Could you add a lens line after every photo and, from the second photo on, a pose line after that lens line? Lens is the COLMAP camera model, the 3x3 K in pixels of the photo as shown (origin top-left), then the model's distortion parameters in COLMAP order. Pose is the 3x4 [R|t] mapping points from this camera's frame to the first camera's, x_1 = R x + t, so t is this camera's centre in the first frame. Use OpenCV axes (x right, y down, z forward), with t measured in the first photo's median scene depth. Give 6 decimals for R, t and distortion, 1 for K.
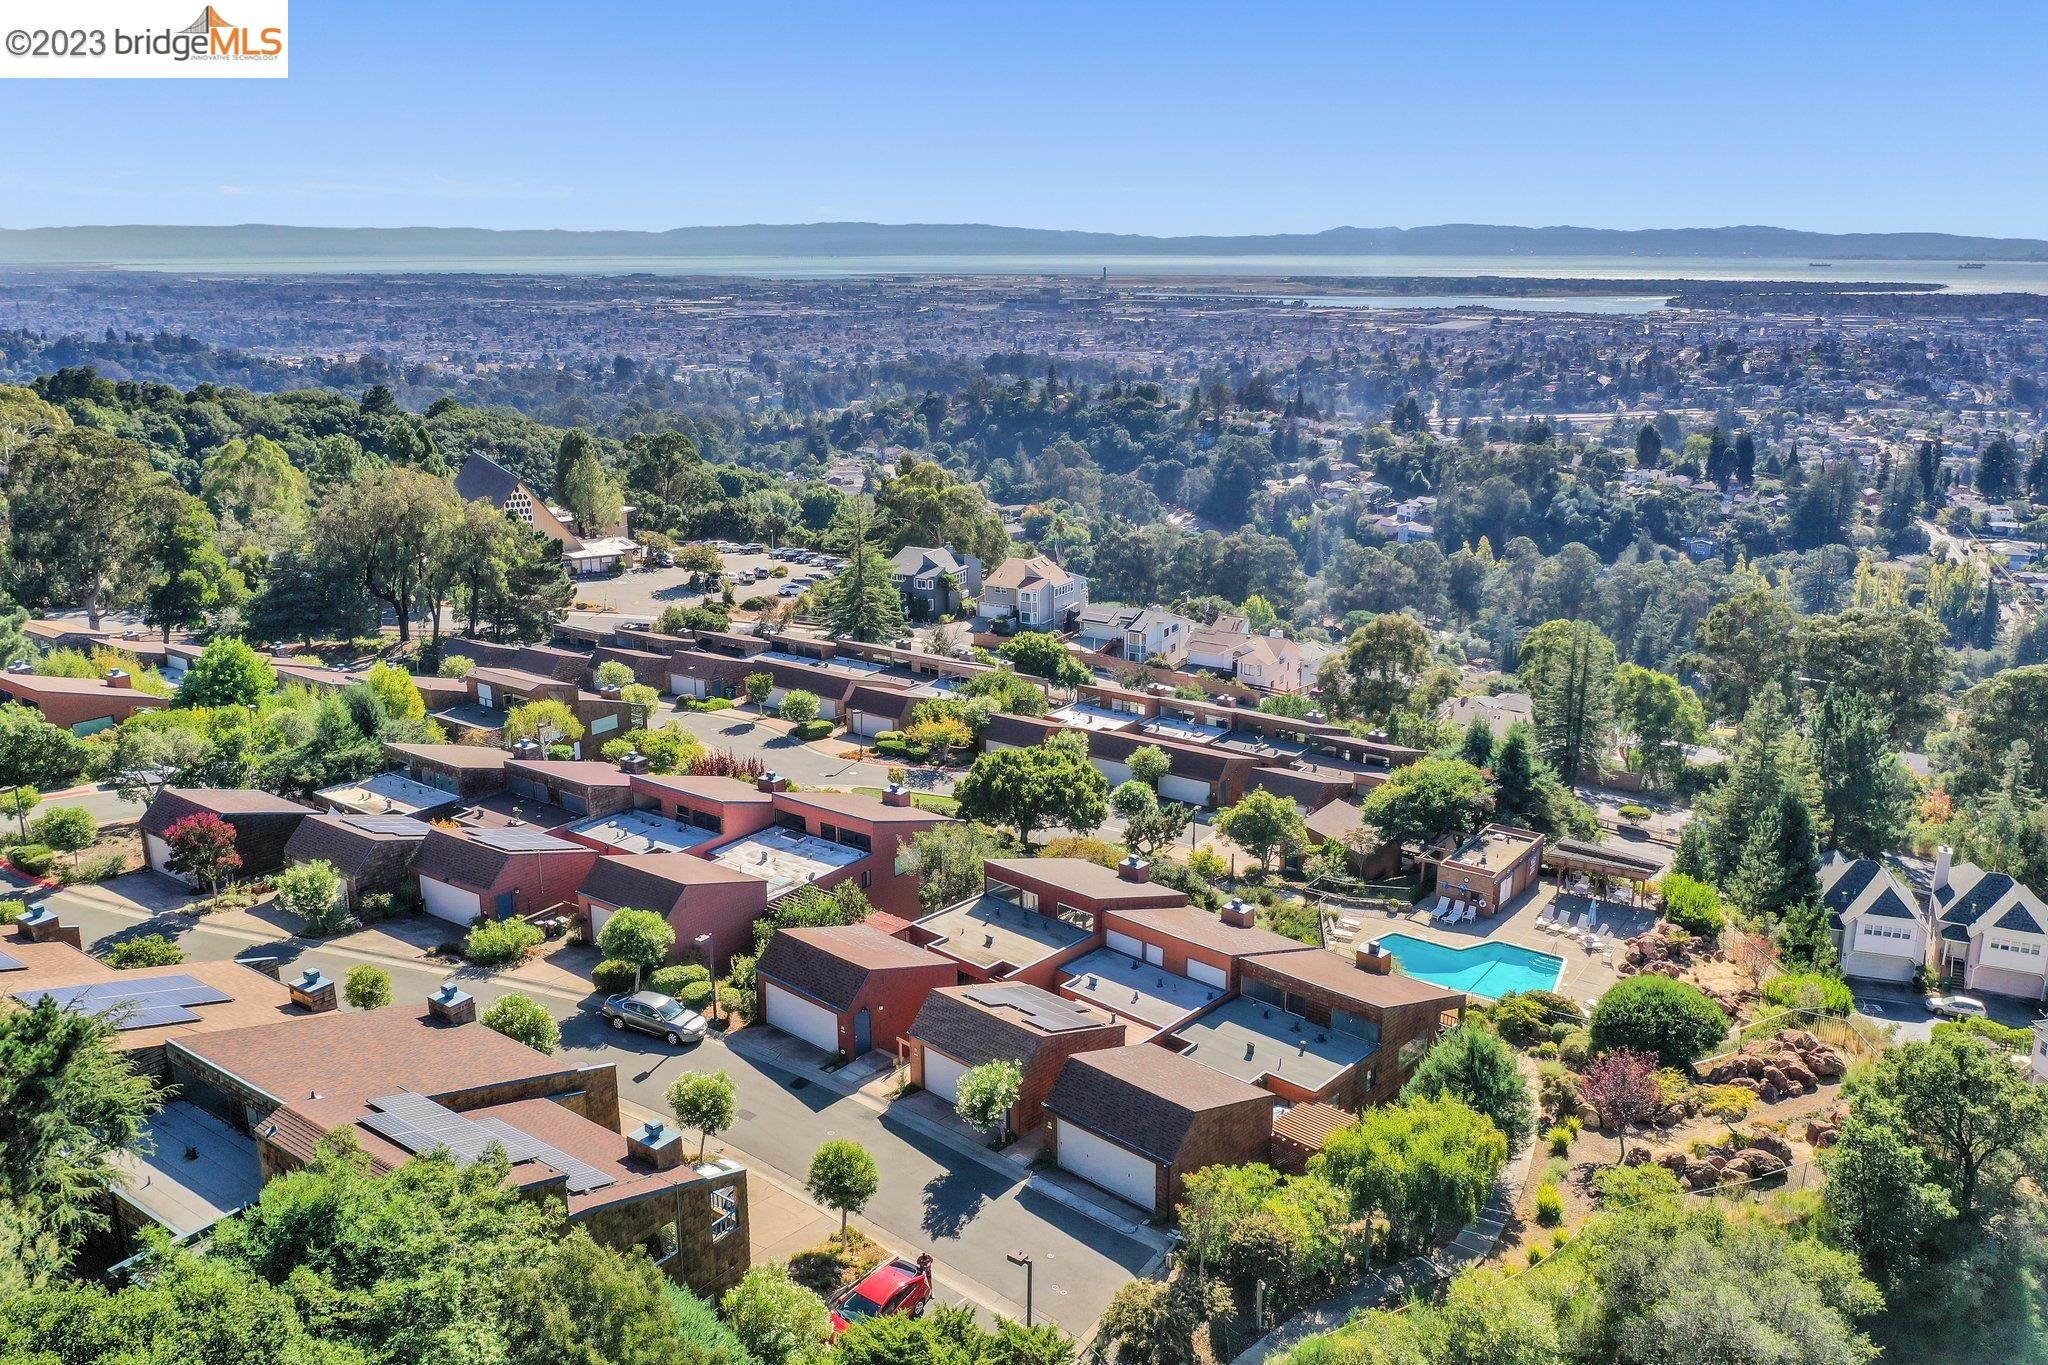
lens RADIAL K [[1630.2, 0, 1024.0], [0, 1630.2, 682.5], [0, 0, 1]] dist [-0.010071, 0.005216]
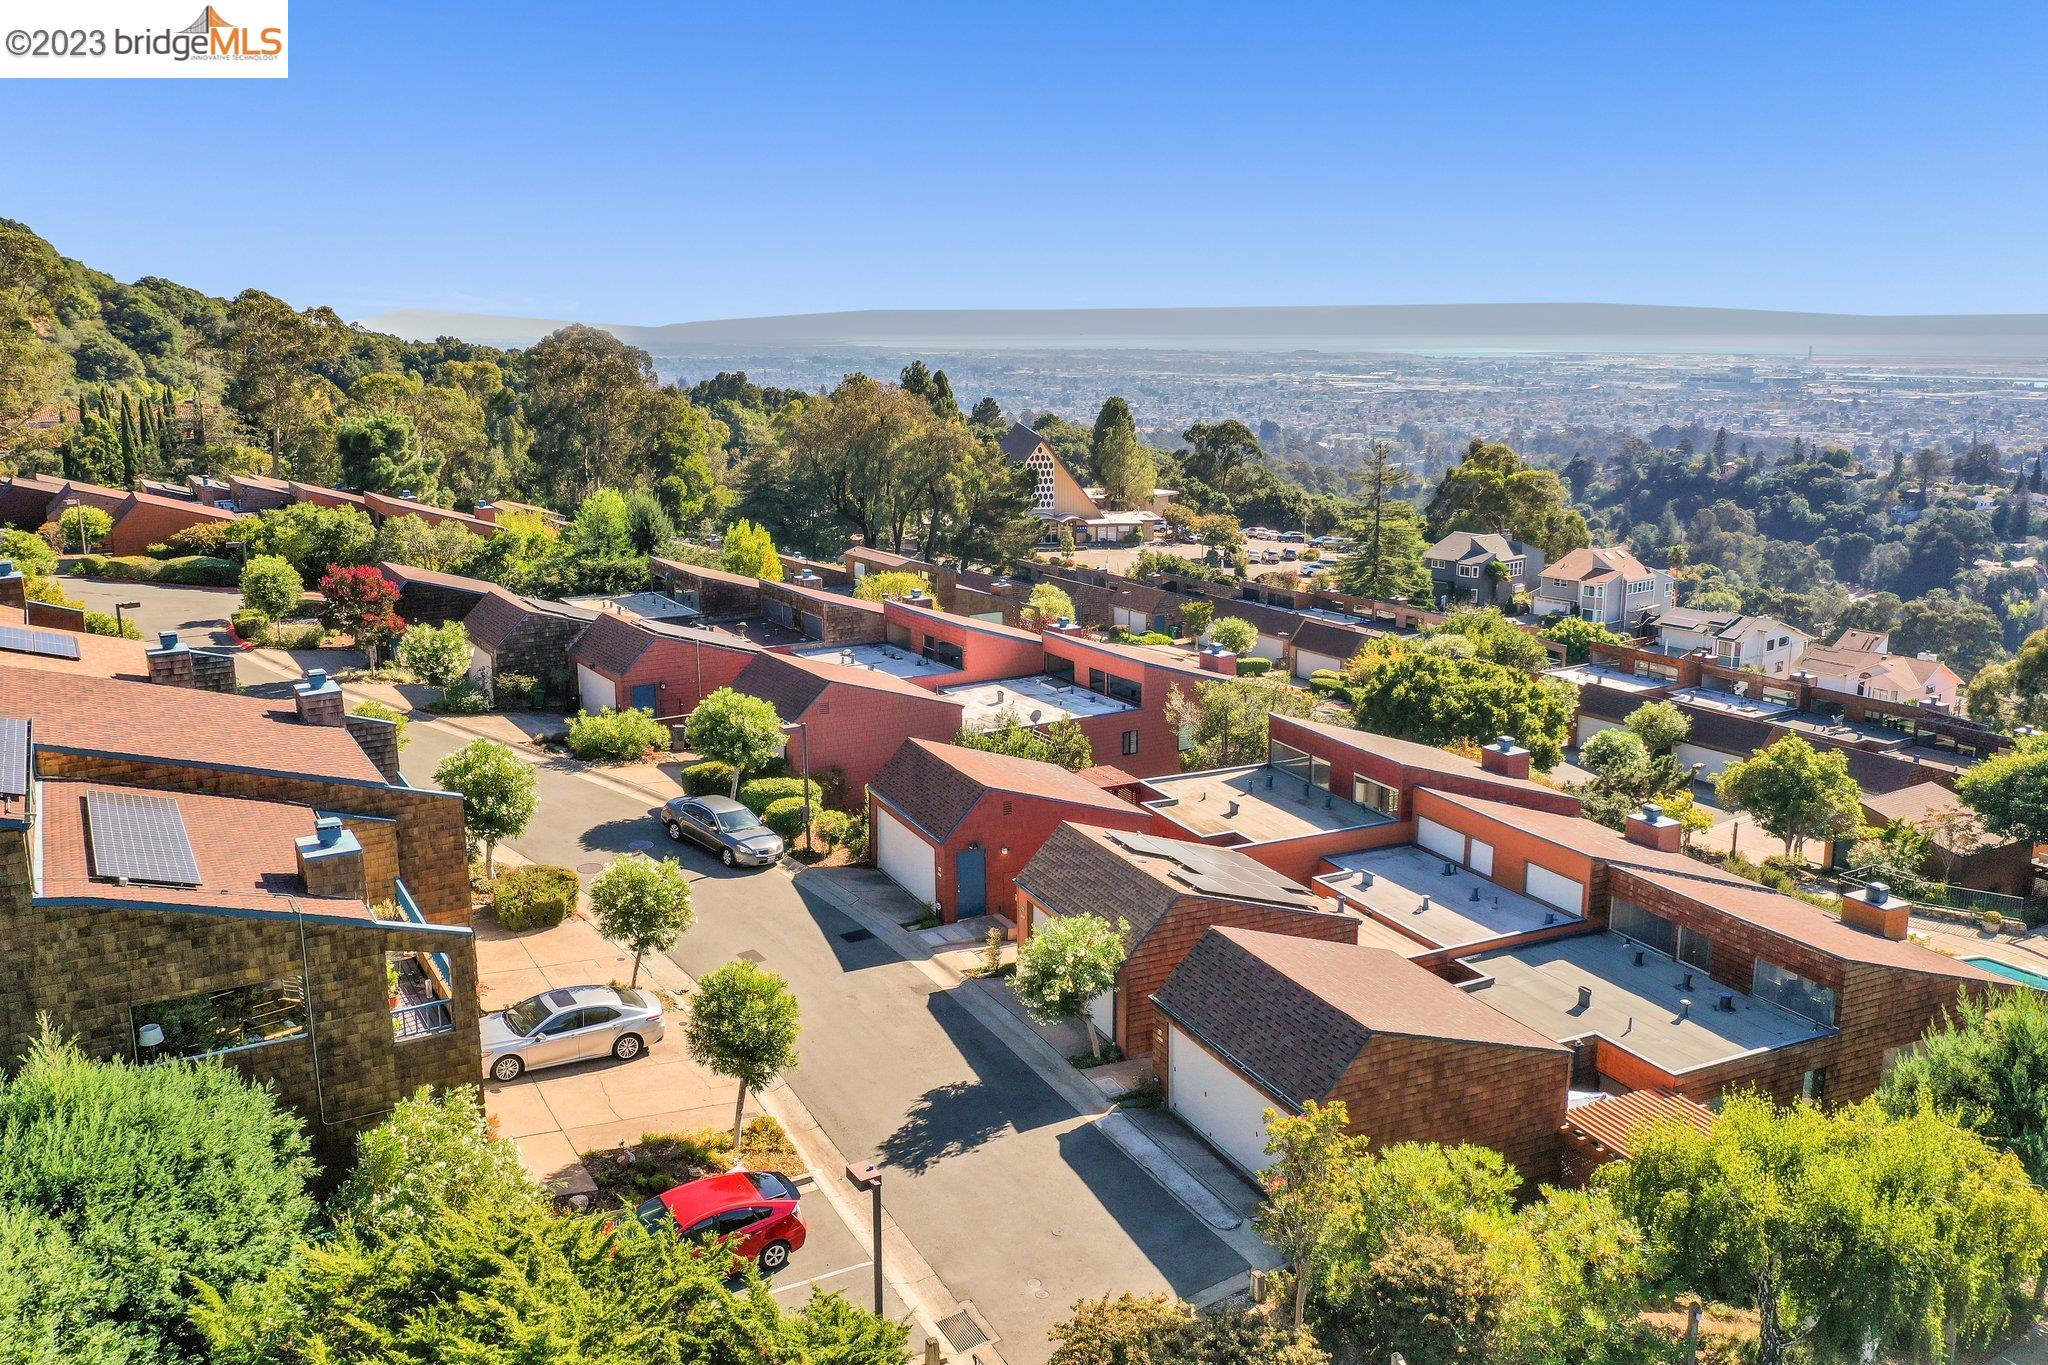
lens RADIAL K [[1630.2, 0, 1024.0], [0, 1630.2, 682.5], [0, 0, 1]] dist [-0.010071, 0.005216]
pose [[0.921081, 0.081748, -0.380693, 0.066780], [-0.102130, 0.994203, -0.033614, 0.061783], [0.375738, 0.069841, 0.924090, 0.156463]]
